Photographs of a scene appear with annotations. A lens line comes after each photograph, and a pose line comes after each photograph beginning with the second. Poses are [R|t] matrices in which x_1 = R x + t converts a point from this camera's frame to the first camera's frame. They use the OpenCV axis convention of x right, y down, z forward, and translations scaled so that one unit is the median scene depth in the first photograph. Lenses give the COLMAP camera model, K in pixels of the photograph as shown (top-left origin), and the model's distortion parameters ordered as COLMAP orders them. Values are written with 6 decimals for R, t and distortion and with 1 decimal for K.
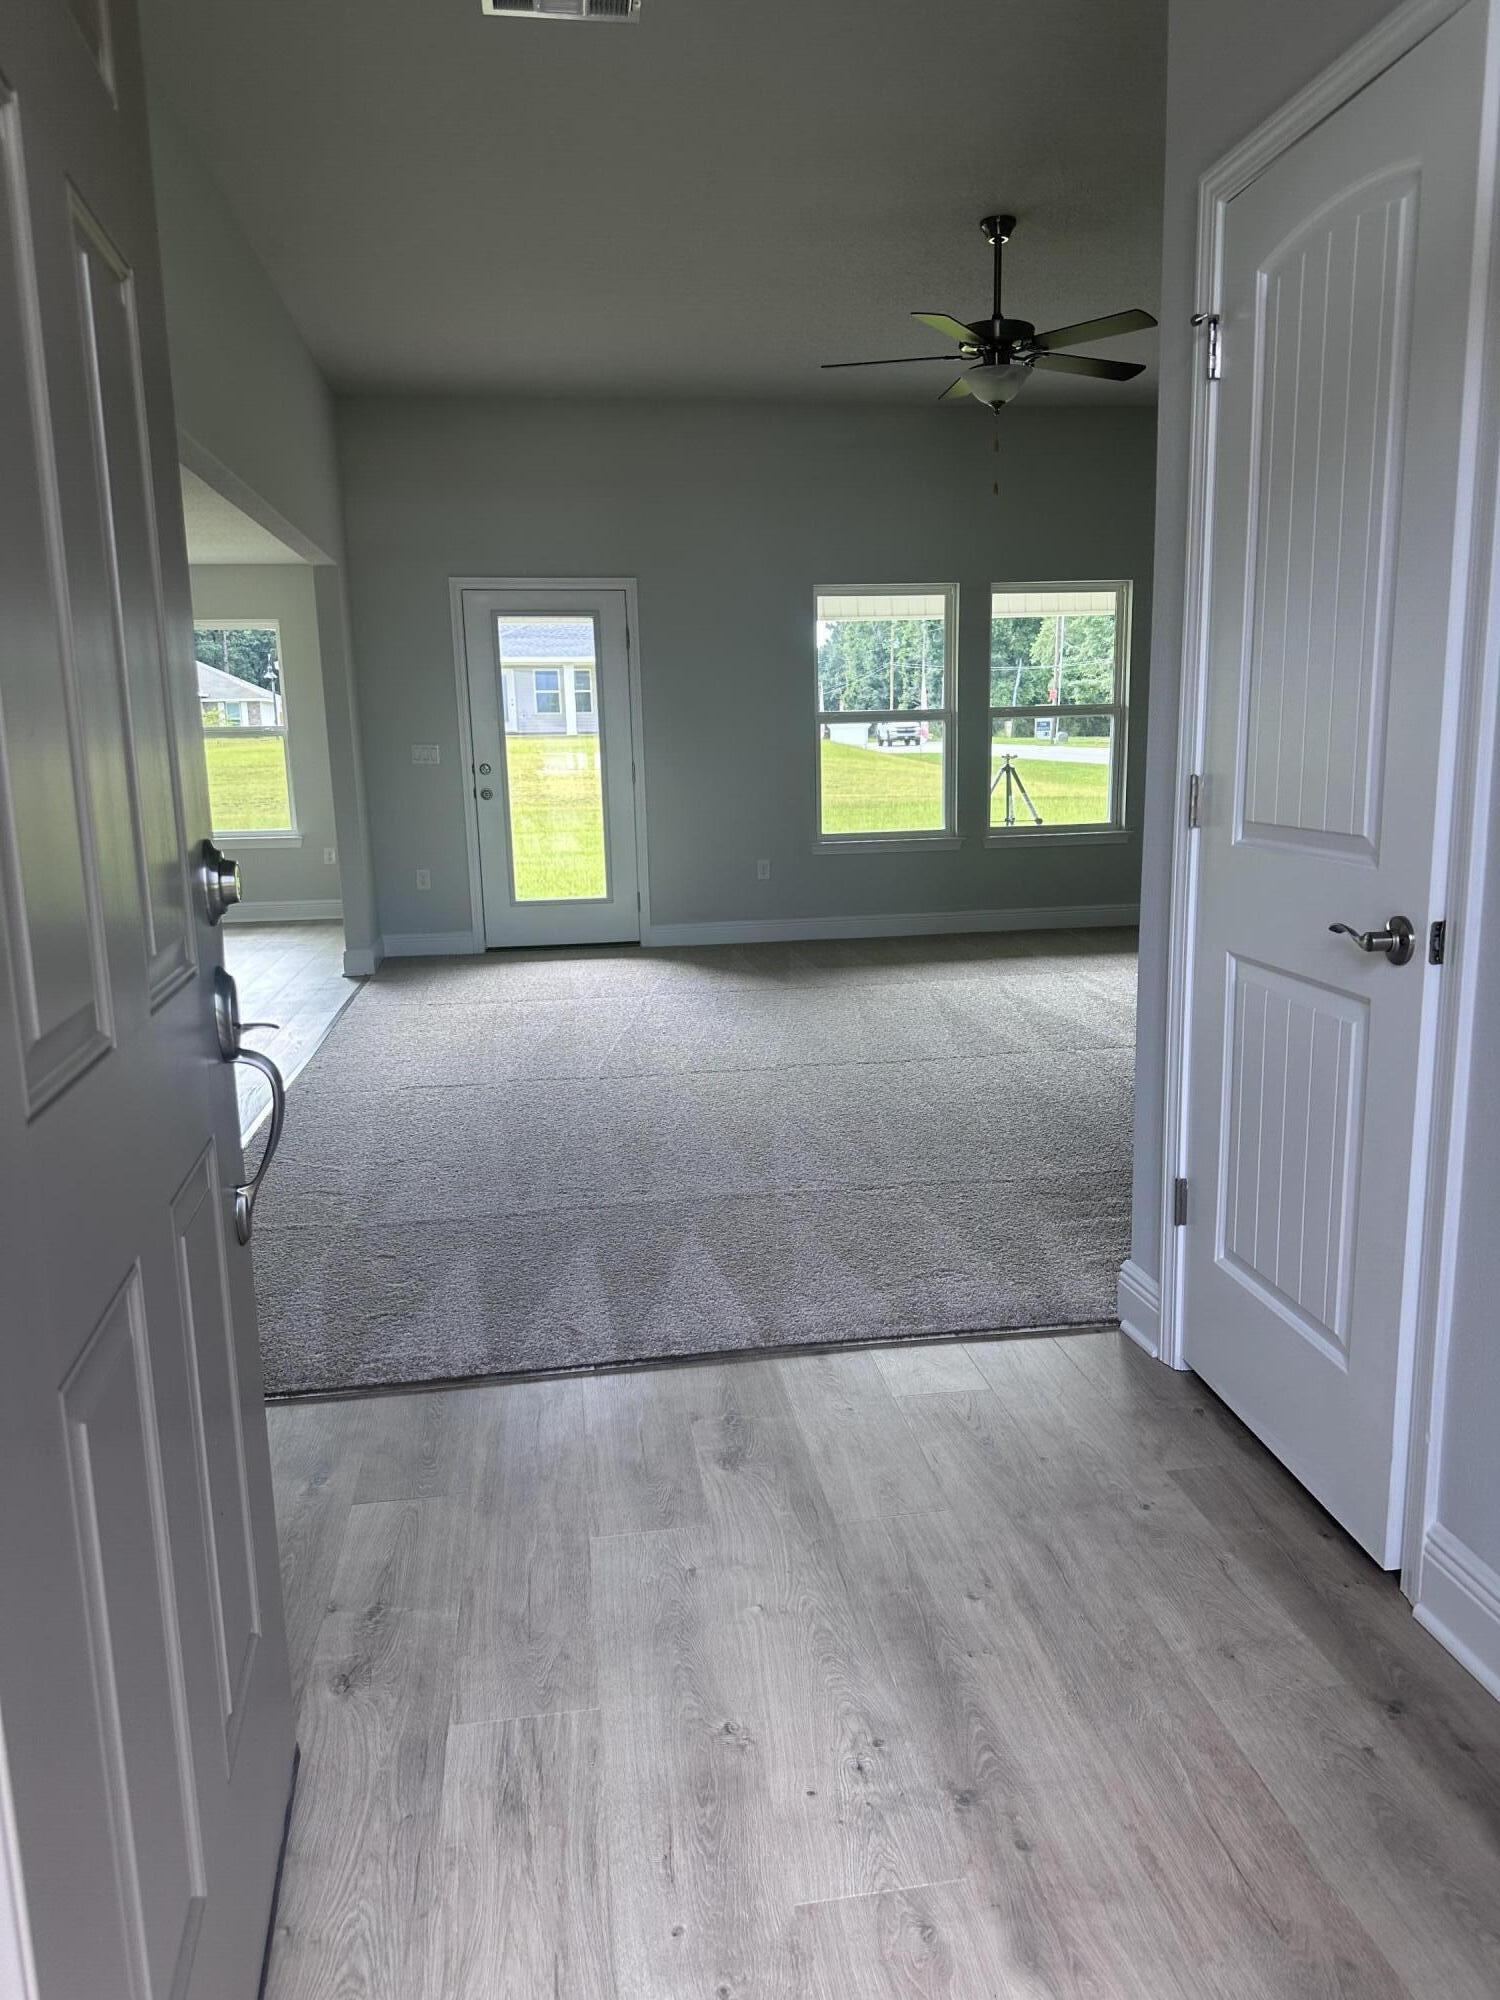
lens RADIAL K [[1416.6, 0, 767.4], [0, 1416.6, 1008.9], [0, 0, 1]] dist [0.071466, -0.112048]
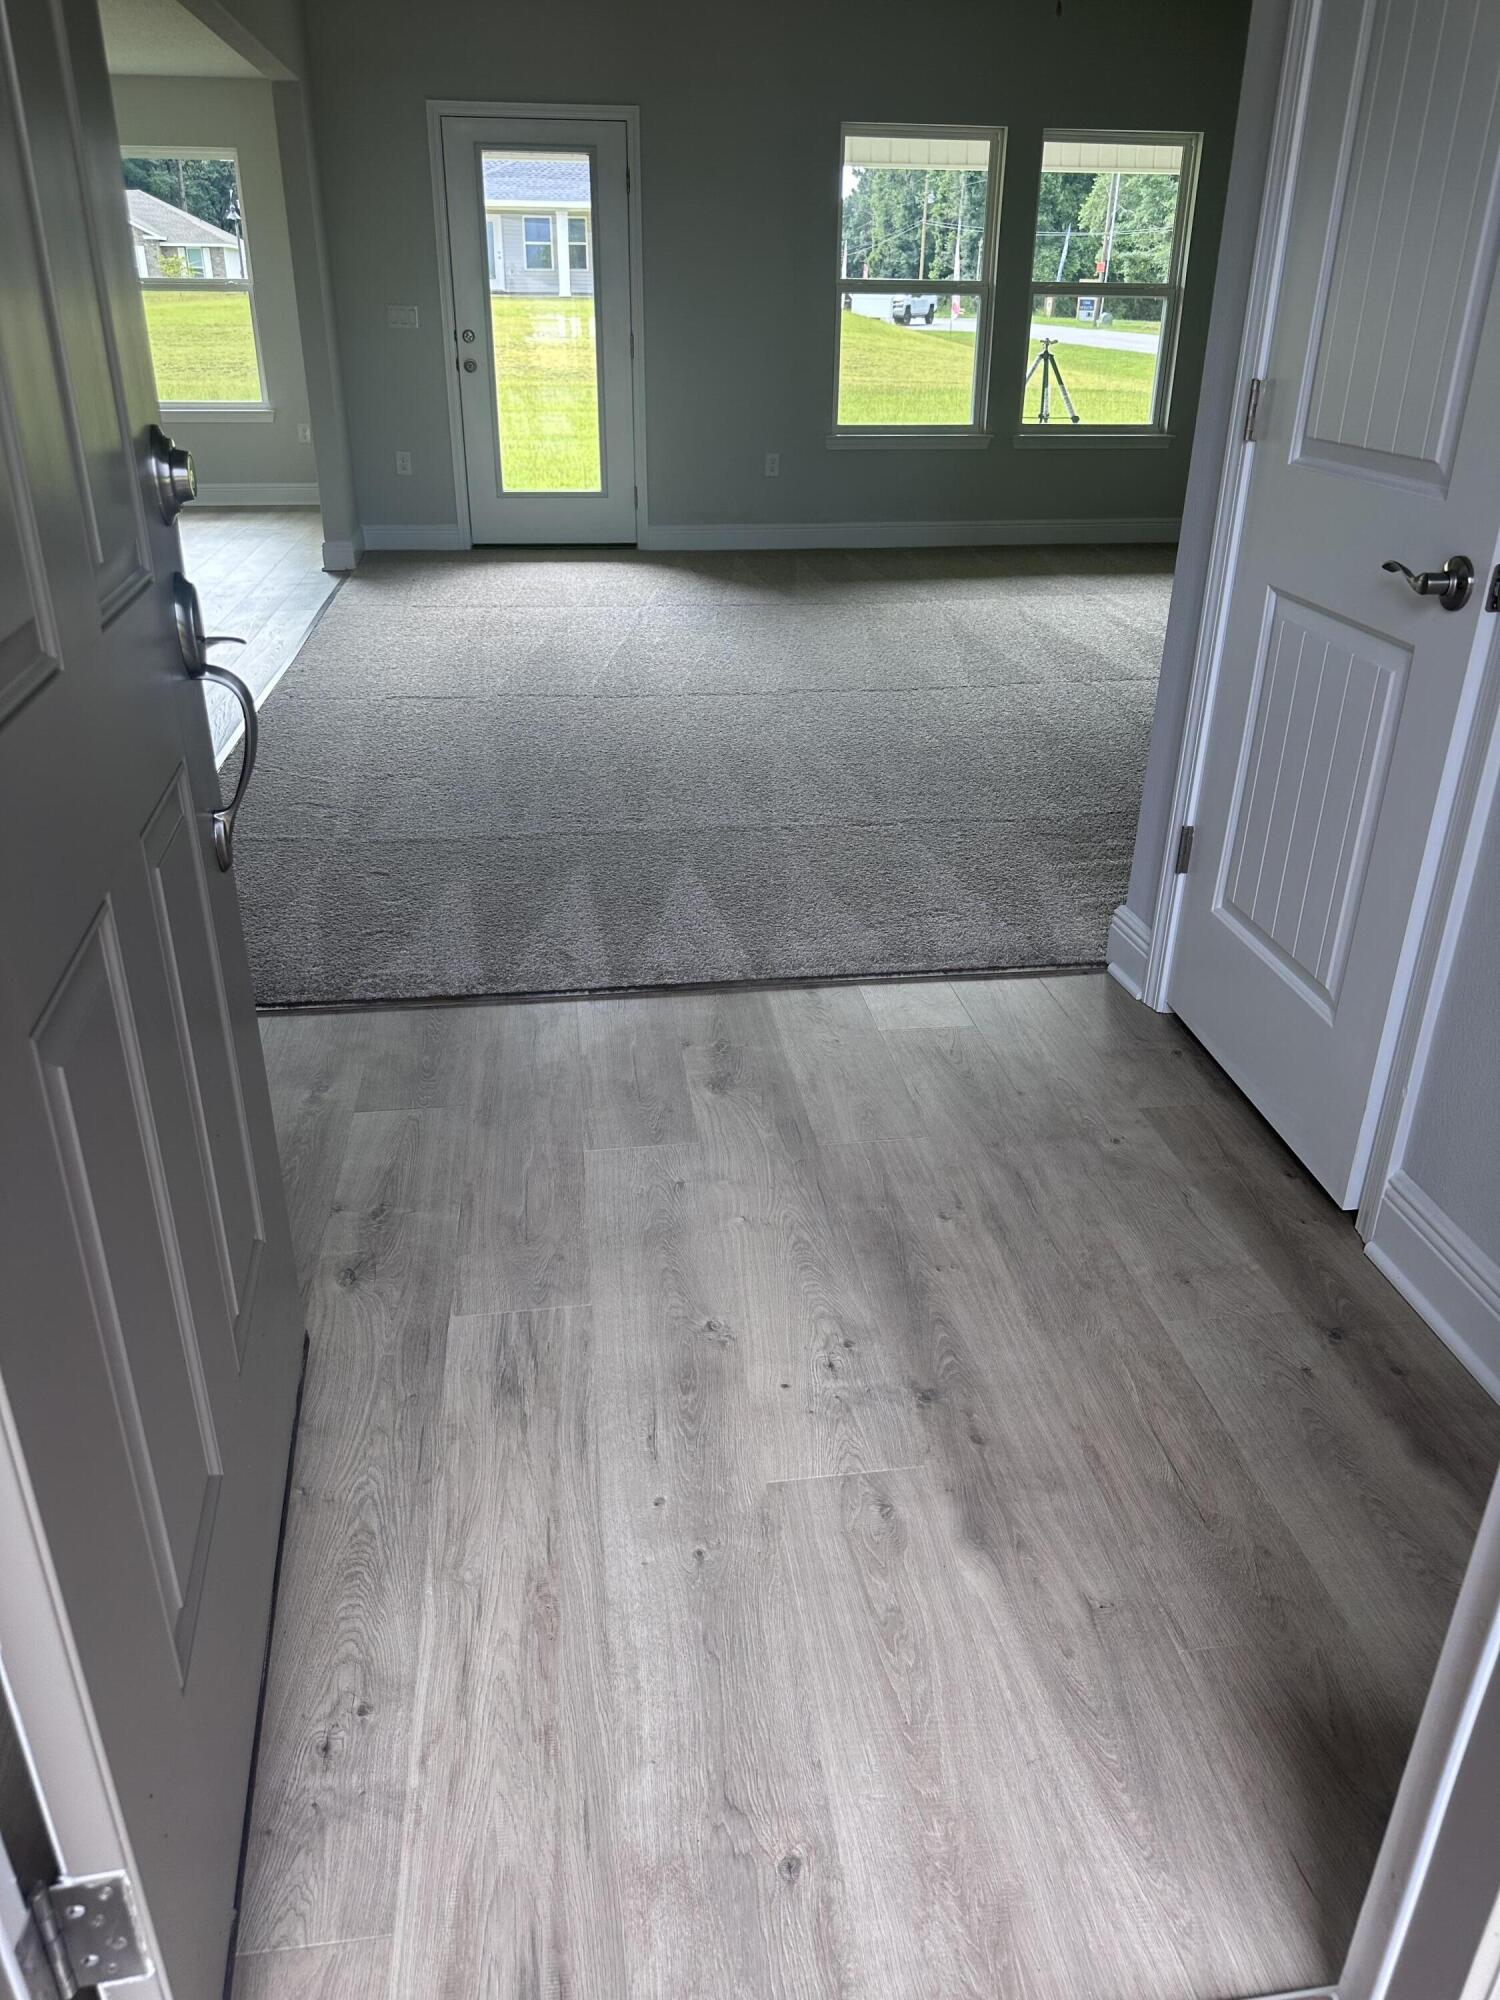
lens RADIAL K [[1416.6, 0, 759.5], [0, 1416.6, 1006.7], [0, 0, 1]] dist [0.071466, -0.112048]
pose [[0.999380, 0.035119, 0.002420, -0.001143], [-0.034518, 0.964166, 0.263043, -0.009221], [0.006905, -0.262963, 0.964781, 0.024514]]
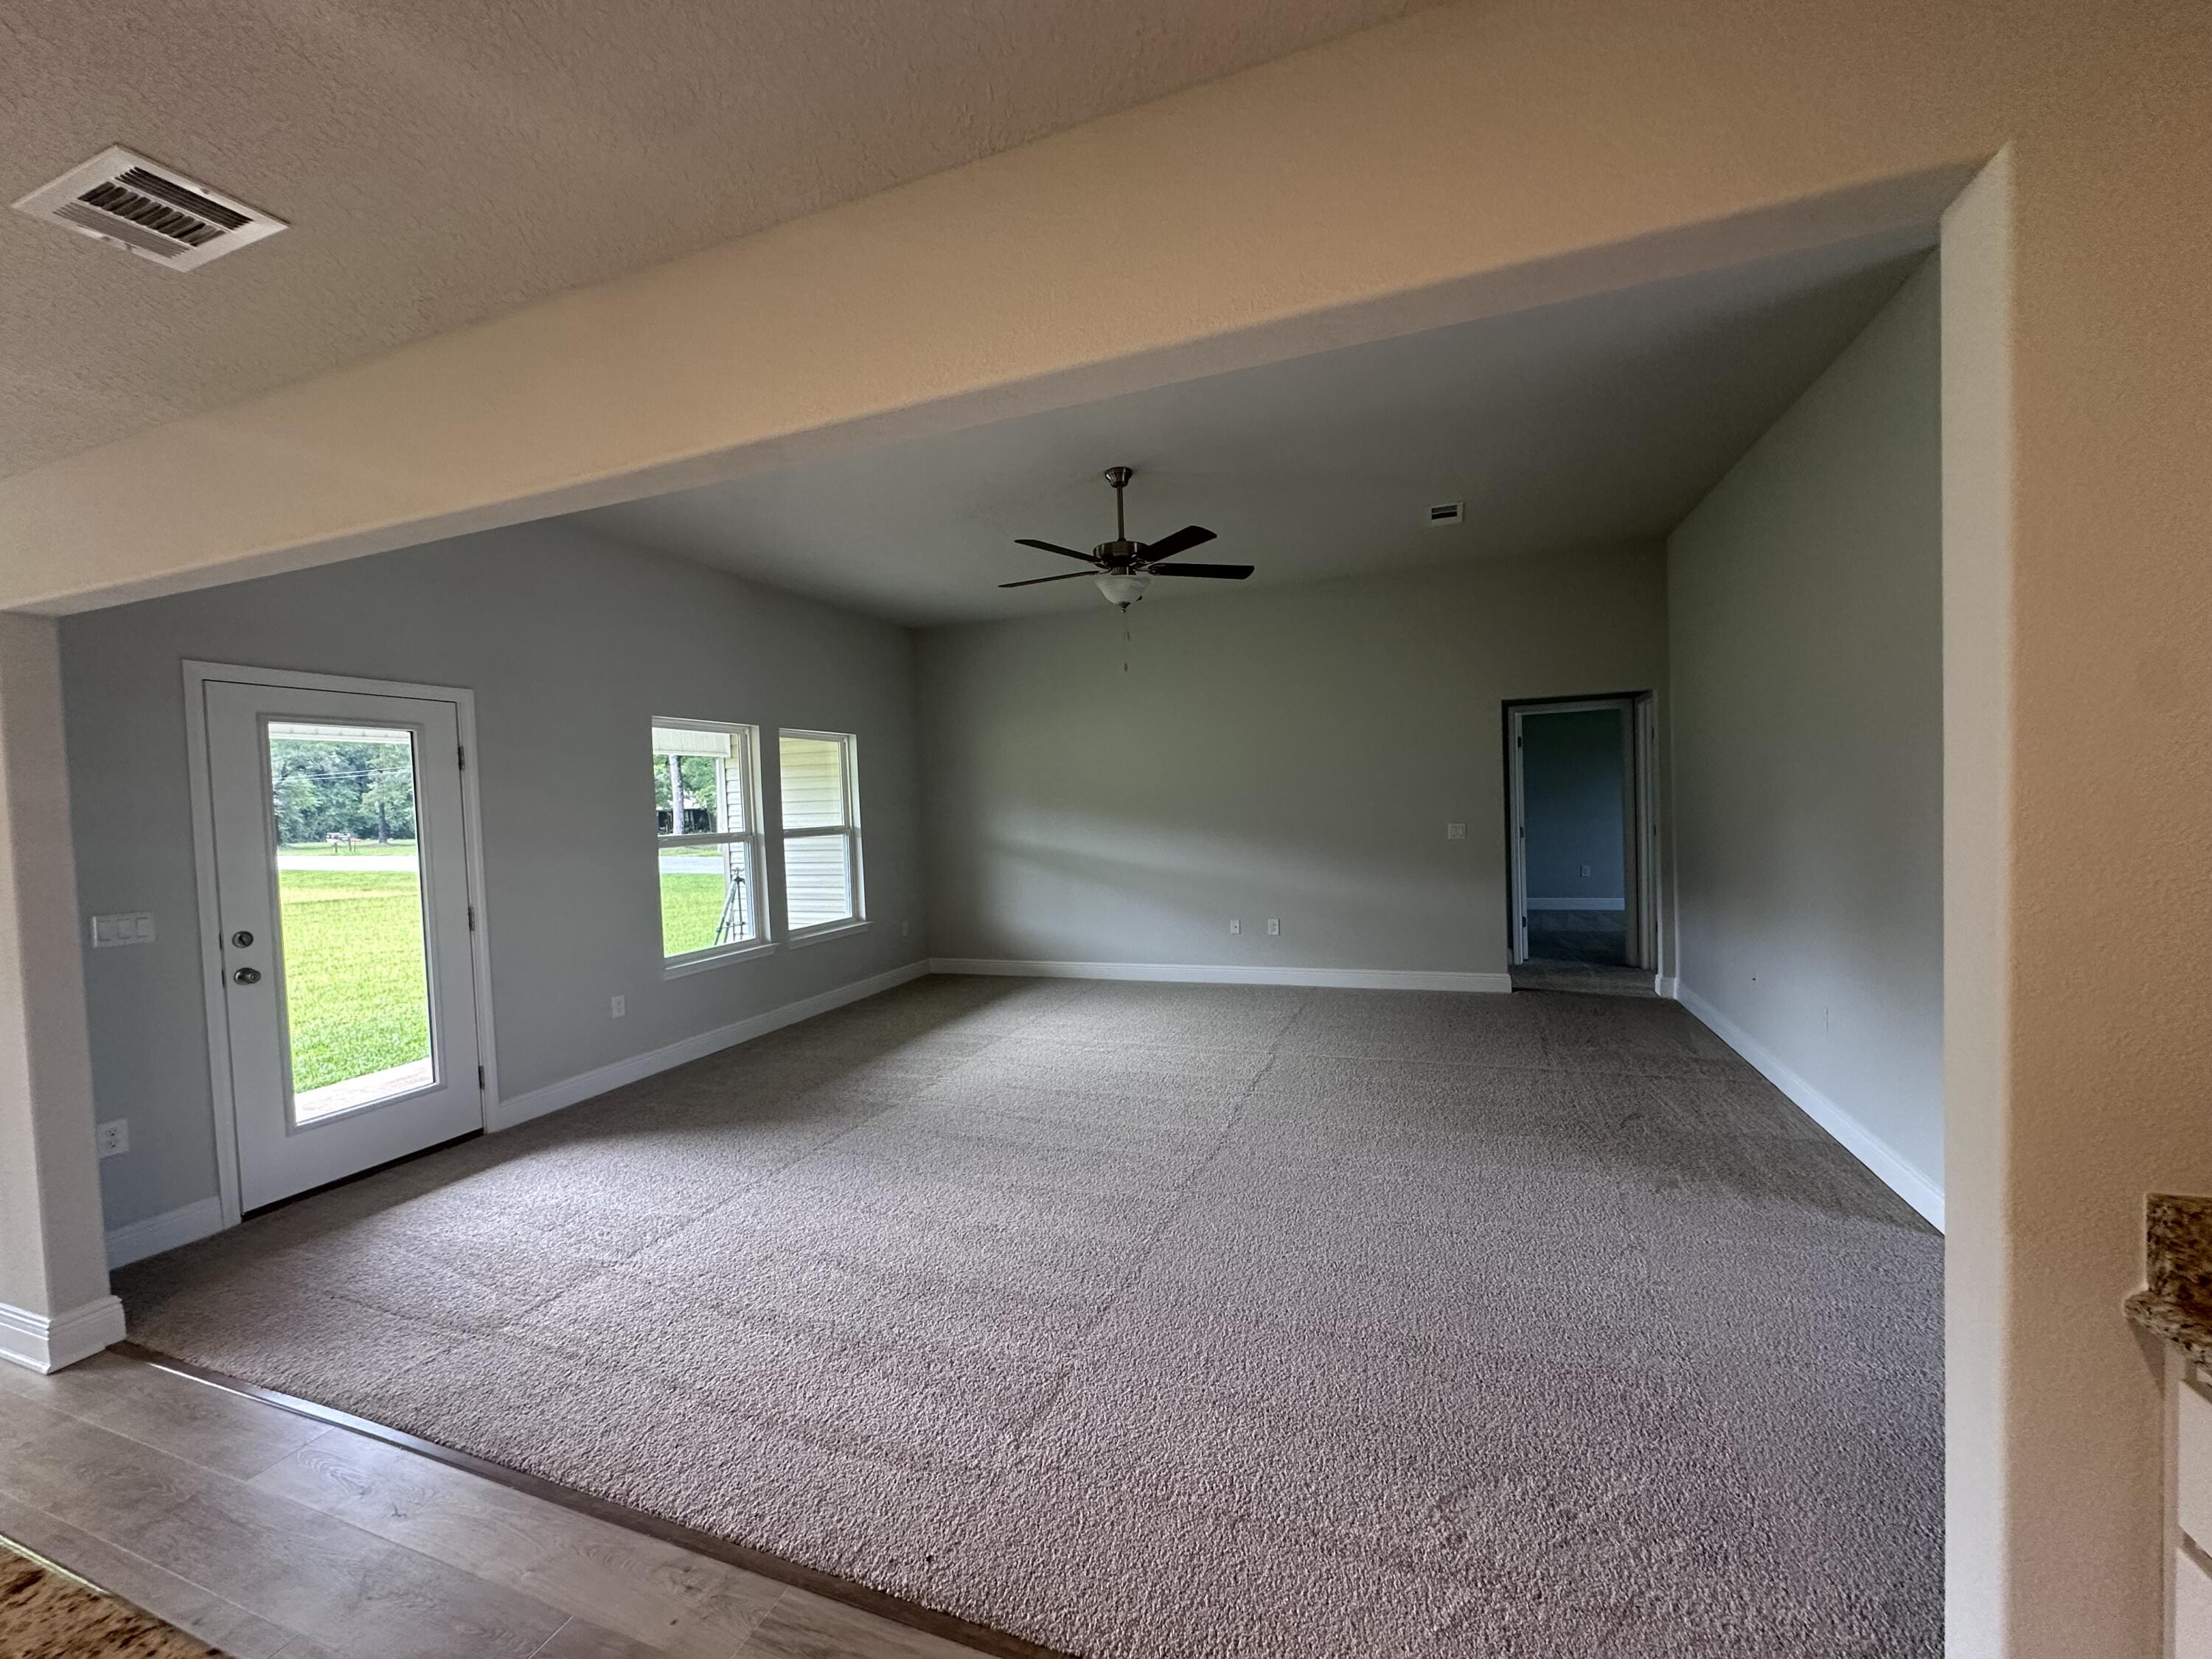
lens RADIAL K [[887.4, 0, 1106.0], [0, 887.4, 831.5], [0, 0, 1]] dist [-0.004374, 0.001495]
pose [[0.496673, -0.025666, 0.867558, -1.077197], [0.183346, 0.980109, -0.075969, -0.341106], [-0.848352, 0.196795, 0.491499, 1.342157]]
